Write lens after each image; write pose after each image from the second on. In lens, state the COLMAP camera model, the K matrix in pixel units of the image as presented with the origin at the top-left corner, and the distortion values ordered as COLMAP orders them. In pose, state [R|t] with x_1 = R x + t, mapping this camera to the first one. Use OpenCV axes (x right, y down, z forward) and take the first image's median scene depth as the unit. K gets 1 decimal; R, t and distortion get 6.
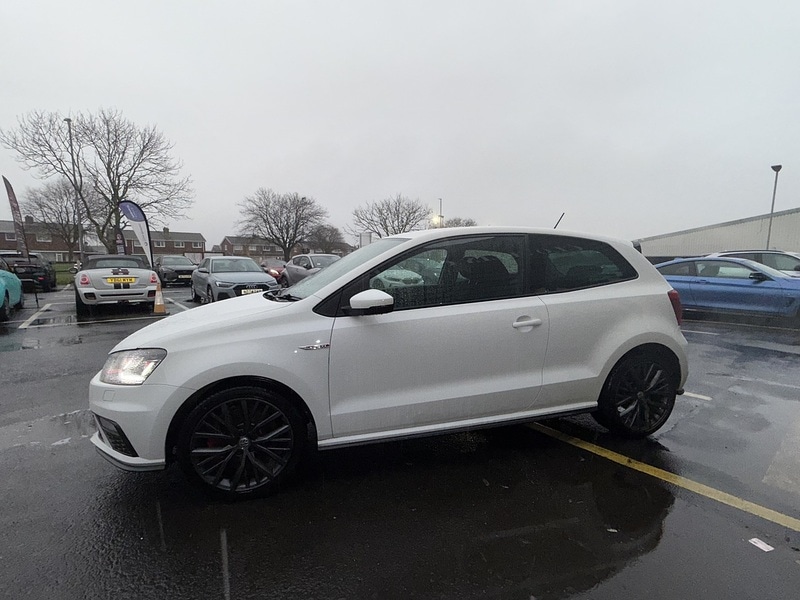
lens RADIAL K [[378.4, 0, 403.6], [0, 378.4, 301.3], [0, 0, 1]] dist [-0.002707, 0.000526]
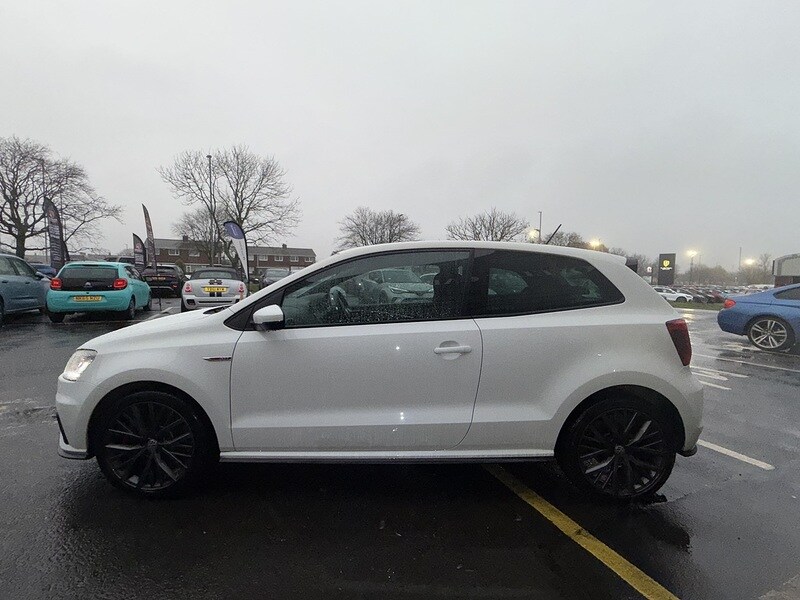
lens RADIAL K [[378.4, 0, 403.6], [0, 378.4, 301.3], [0, 0, 1]] dist [-0.002707, 0.000526]
pose [[0.964643, 0.032678, -0.261527, 0.050970], [-0.042876, 0.998523, -0.033383, -0.002257], [0.260049, 0.043416, 0.964619, 0.013434]]
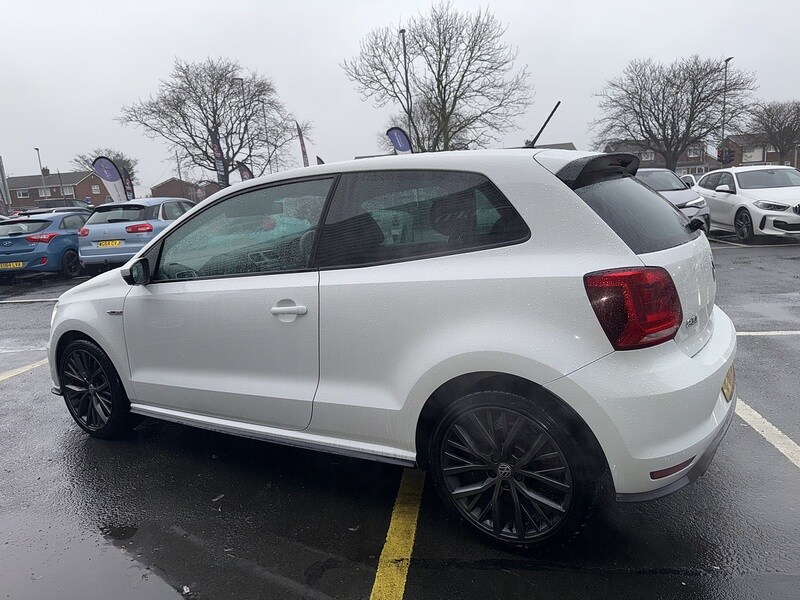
lens RADIAL K [[577.1, 0, 391.2], [0, 577.1, 300.9], [0, 0, 1]] dist [0.057405, -0.068672]
pose [[0.673535, 0.083780, -0.734392, 0.143391], [-0.006867, 0.994222, 0.107124, -0.008697], [0.739123, -0.067109, 0.670219, 0.048397]]
